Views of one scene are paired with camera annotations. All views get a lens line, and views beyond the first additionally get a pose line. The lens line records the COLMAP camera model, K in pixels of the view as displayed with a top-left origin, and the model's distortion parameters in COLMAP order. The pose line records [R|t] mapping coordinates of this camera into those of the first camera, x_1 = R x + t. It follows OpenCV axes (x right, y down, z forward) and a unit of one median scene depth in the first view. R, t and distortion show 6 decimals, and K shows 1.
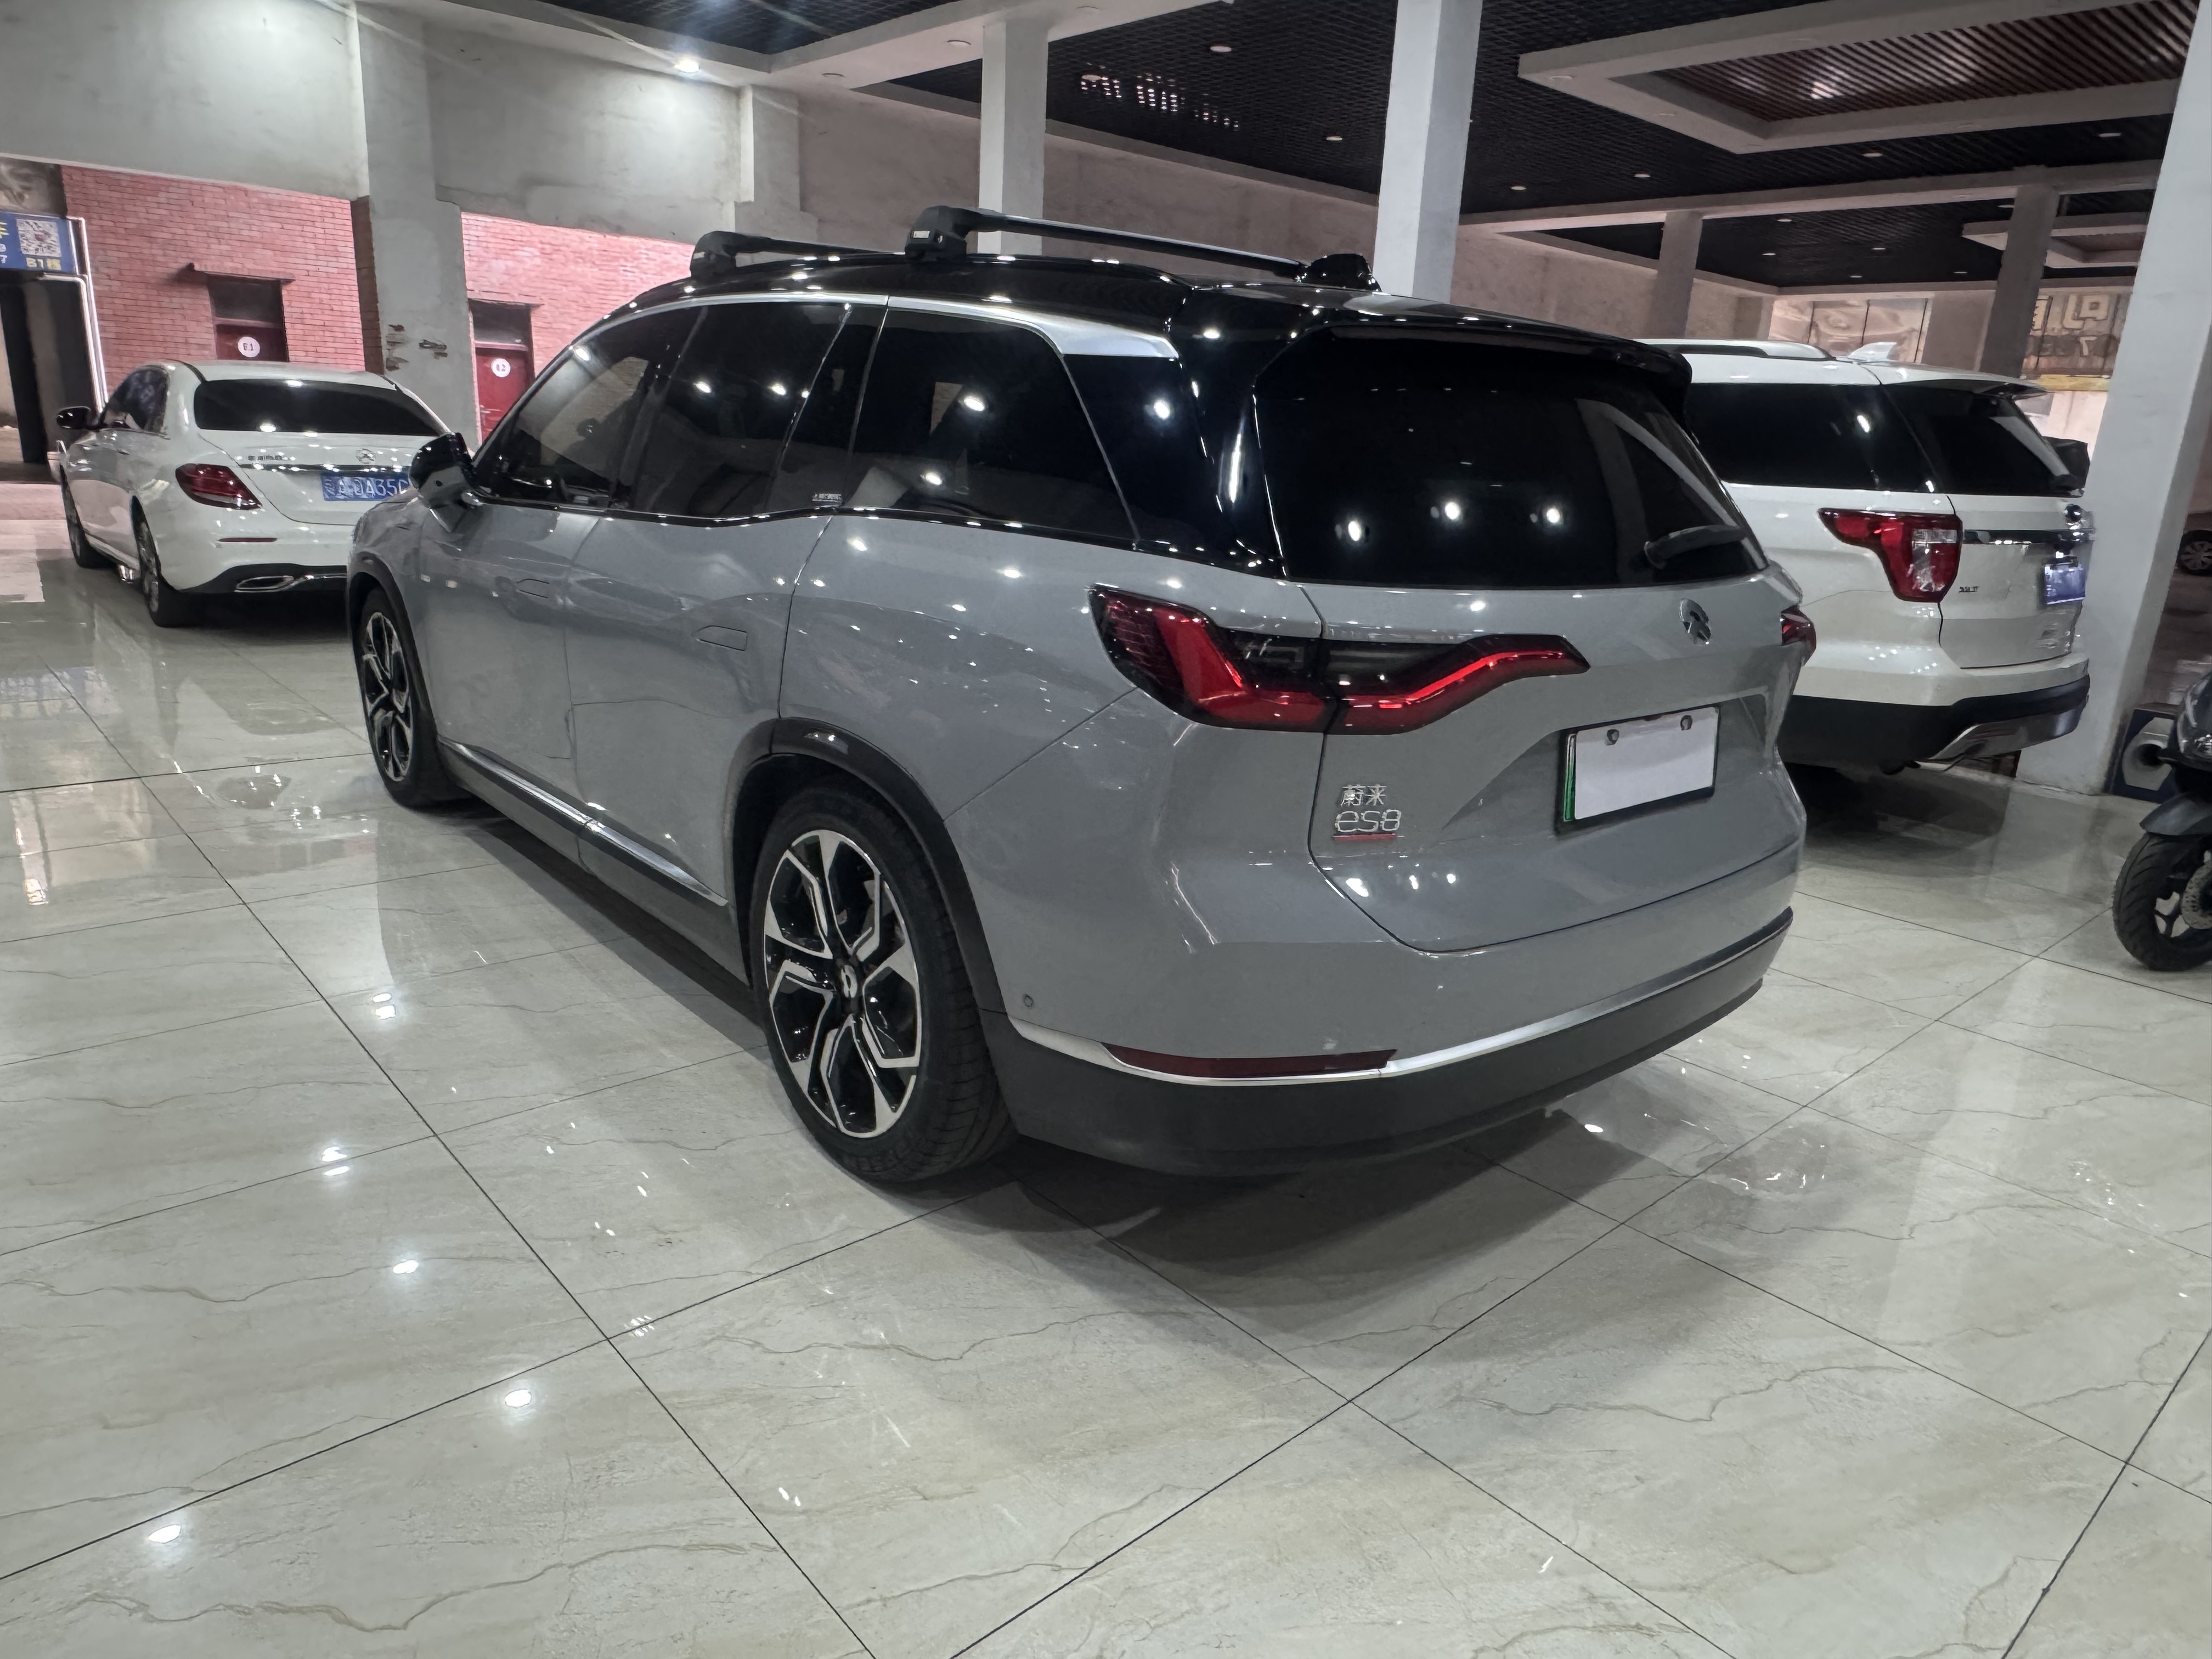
lens RADIAL K [[1407.6, 0, 1107.4], [0, 1407.6, 839.6], [0, 0, 1]] dist [-0.003402, 0.001840]
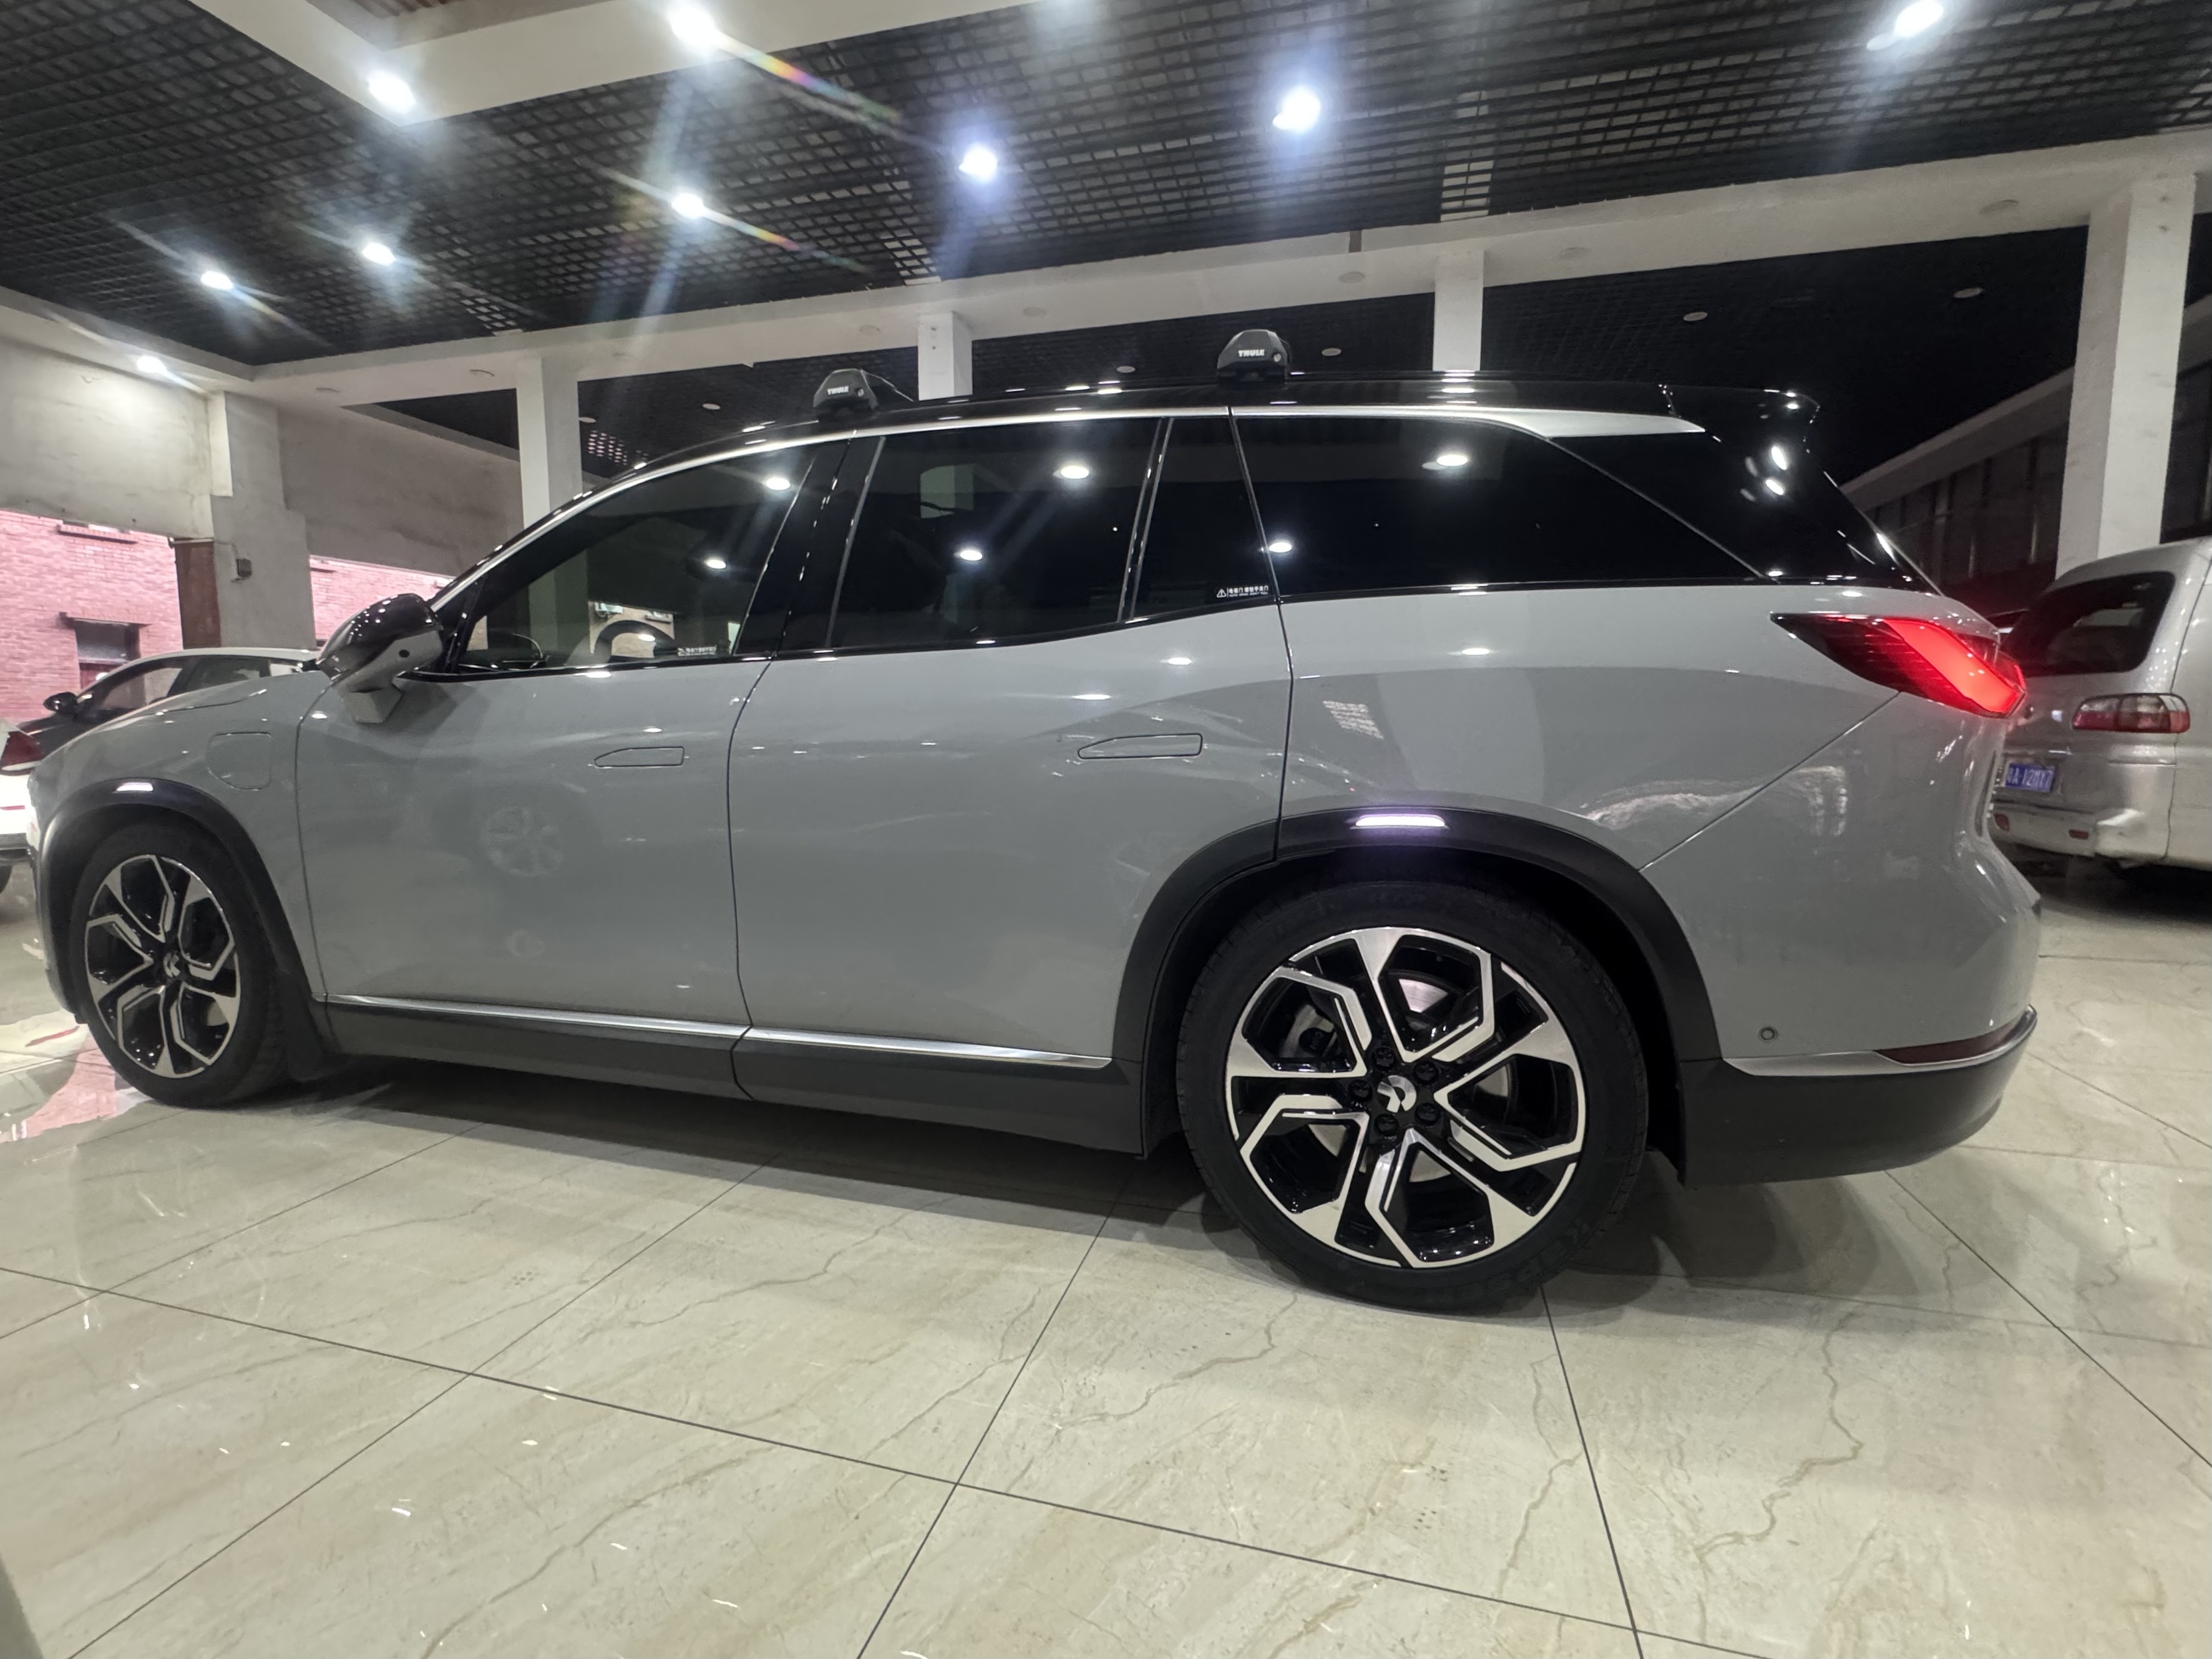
lens RADIAL K [[1005.5, 0, 1106.0], [0, 1005.5, 829.5], [0, 0, 1]] dist [-0.003153, -0.000270]
pose [[0.840604, -0.103830, 0.531605, -0.454694], [0.192290, 0.974731, -0.113680, -0.018743], [-0.506369, 0.197782, 0.839329, 0.352583]]
